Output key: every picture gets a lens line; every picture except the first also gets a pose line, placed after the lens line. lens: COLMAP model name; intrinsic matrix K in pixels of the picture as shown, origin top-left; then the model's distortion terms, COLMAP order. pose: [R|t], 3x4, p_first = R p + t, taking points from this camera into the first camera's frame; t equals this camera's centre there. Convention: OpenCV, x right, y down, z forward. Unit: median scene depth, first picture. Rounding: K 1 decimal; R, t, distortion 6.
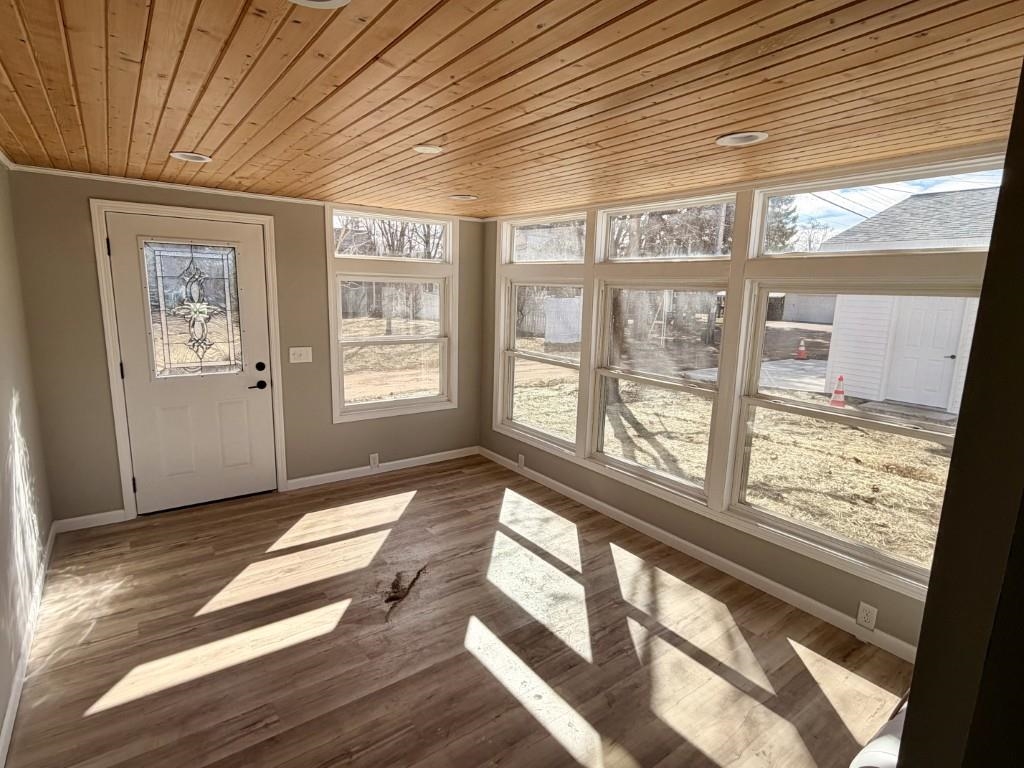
lens RADIAL K [[536.0, 0, 512.5], [0, 536.0, 385.4], [0, 0, 1]] dist [-0.000614, -0.000115]
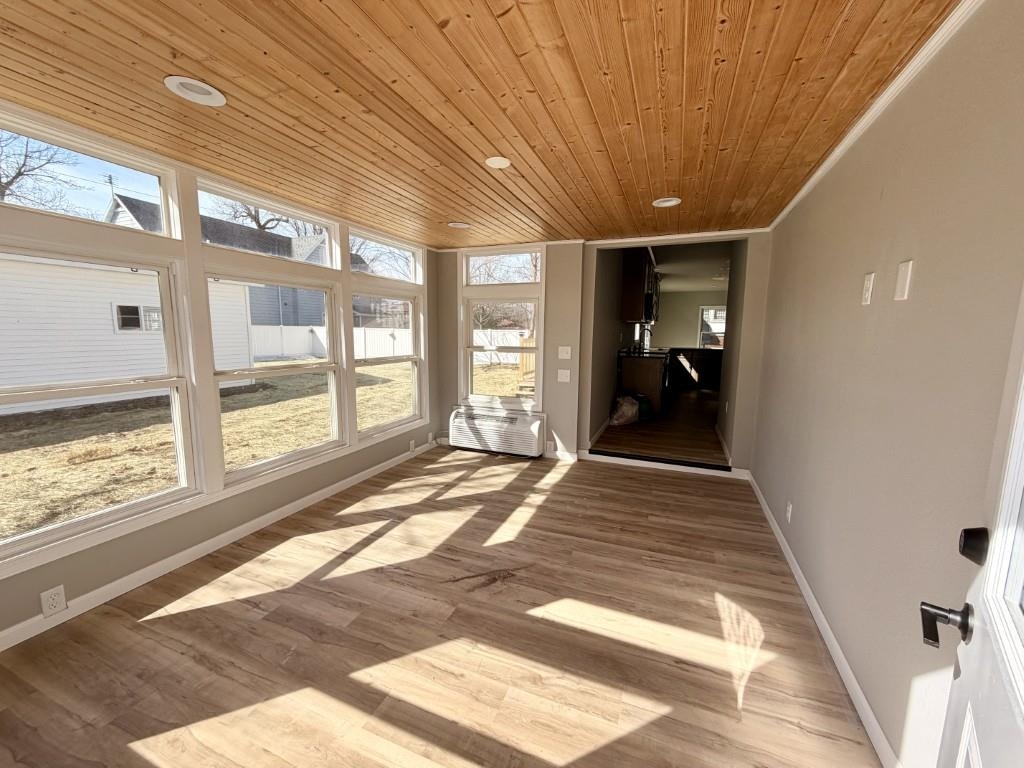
lens RADIAL K [[407.3, 0, 508.9], [0, 407.3, 387.8], [0, 0, 1]] dist [-0.000046, 0.000078]
pose [[-0.524380, -0.179239, 0.832406, -0.792925], [0.086798, 0.961249, 0.261662, -0.187936], [-0.847049, 0.209462, -0.488501, 1.224560]]
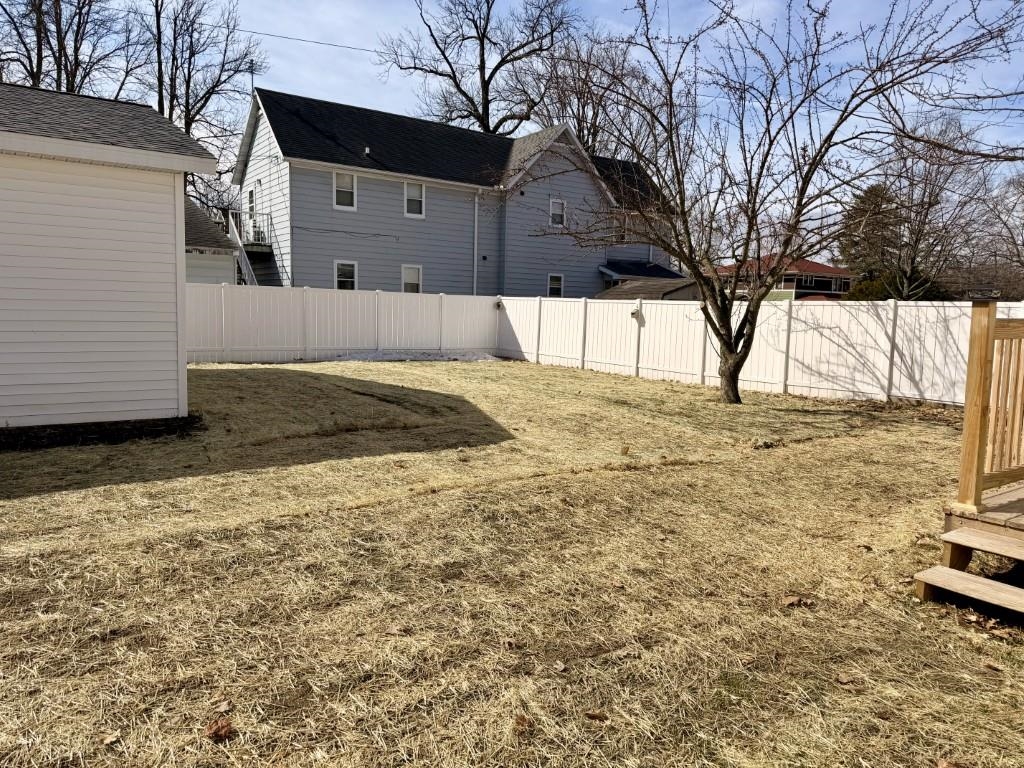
lens RADIAL K [[719.4, 0, 507.4], [0, 719.4, 383.8], [0, 0, 1]] dist [0.051699, -0.057930]
pose [[0.035030, -0.159340, 0.986602, -0.579224], [0.125611, 0.980081, 0.153827, -0.143208], [-0.991461, 0.118539, 0.054347, 1.073648]]
